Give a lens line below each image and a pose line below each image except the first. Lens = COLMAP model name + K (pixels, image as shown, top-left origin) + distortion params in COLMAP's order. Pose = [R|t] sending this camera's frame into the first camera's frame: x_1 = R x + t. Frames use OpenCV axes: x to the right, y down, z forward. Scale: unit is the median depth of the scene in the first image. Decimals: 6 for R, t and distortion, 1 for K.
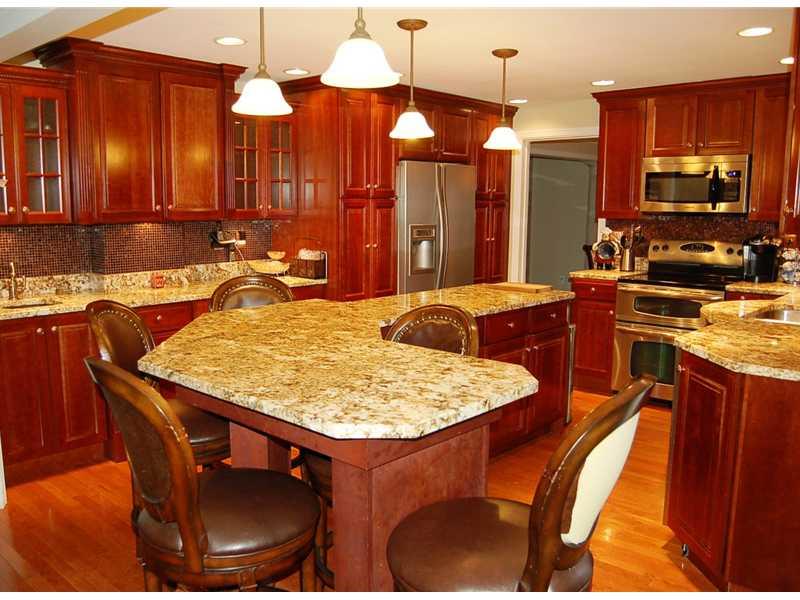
lens RADIAL K [[711.7, 0, 400.0], [0, 711.7, 300.0], [0, 0, 1]] dist [-0.002642, -0.009165]
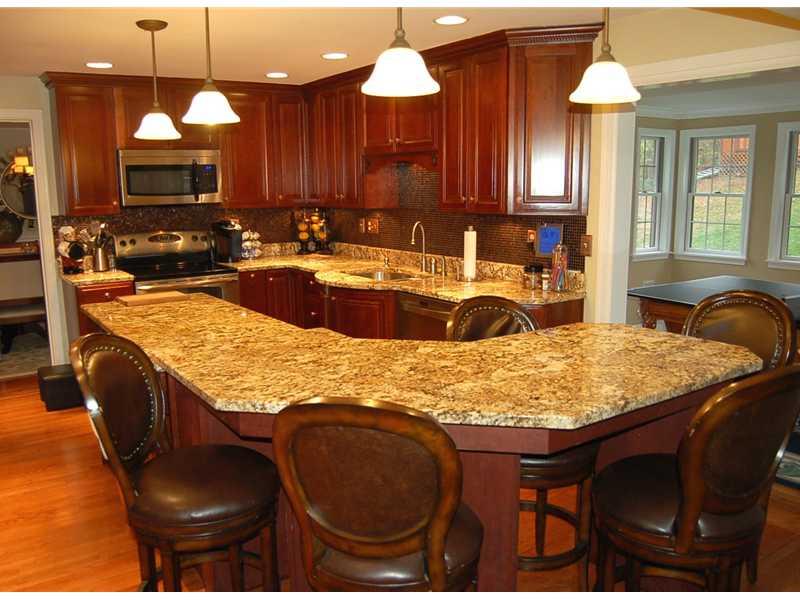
lens RADIAL K [[685.3, 0, 420.2], [0, 685.3, 299.4], [0, 0, 1]] dist [-0.012820, -0.010713]
pose [[0.223085, -0.175078, 0.958948, -0.500580], [0.151424, 0.978022, 0.143334, -0.078363], [-0.962966, 0.113232, 0.244692, 0.438644]]
